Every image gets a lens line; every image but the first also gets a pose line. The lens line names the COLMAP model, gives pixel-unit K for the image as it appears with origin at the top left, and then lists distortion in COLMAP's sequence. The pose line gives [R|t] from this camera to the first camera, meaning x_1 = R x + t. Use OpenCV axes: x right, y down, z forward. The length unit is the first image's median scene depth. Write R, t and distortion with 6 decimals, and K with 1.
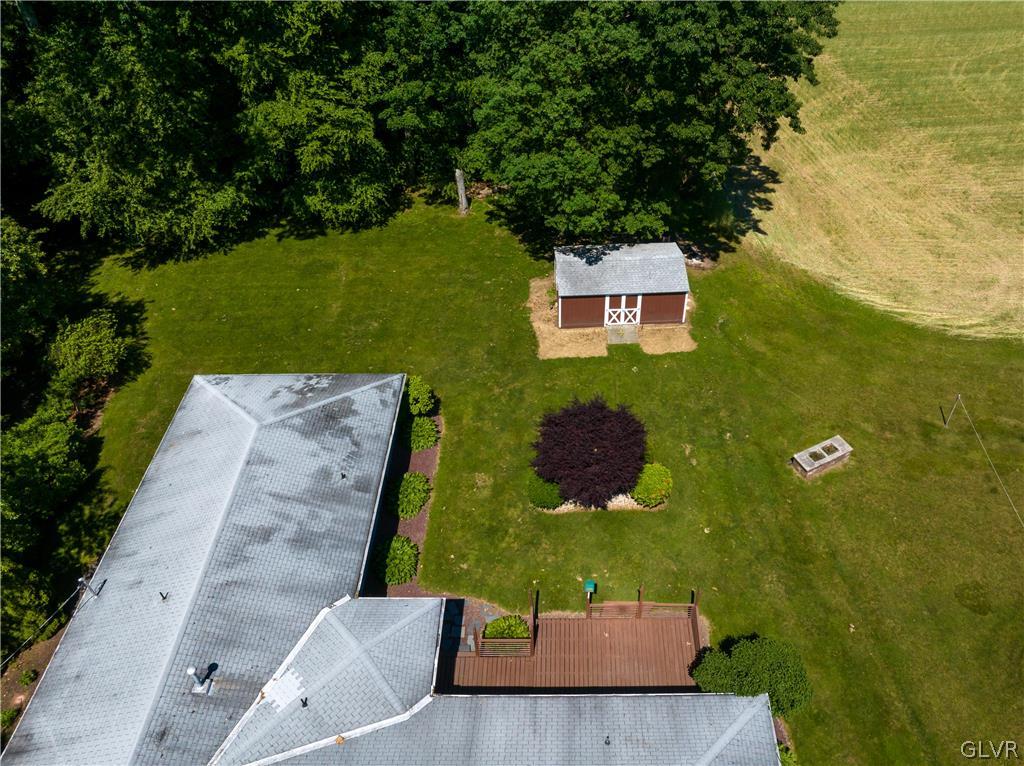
lens RADIAL K [[718.3, 0, 512.0], [0, 718.3, 383.0], [0, 0, 1]] dist [-0.064383, 0.033158]
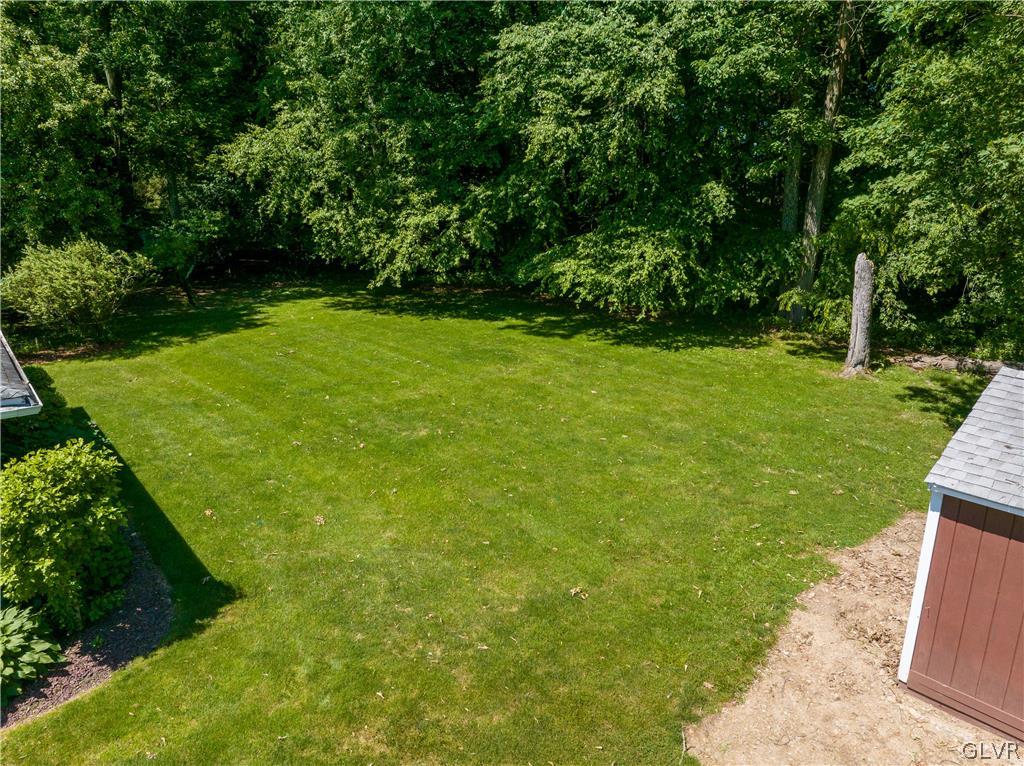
lens RADIAL K [[718.3, 0, 512.0], [0, 718.3, 383.0], [0, 0, 1]] dist [-0.064383, 0.033158]
pose [[0.667643, 0.243788, -0.703435, 0.108426], [-0.538853, 0.810211, -0.230642, -0.041564], [0.513703, 0.533034, 0.672297, 0.763794]]
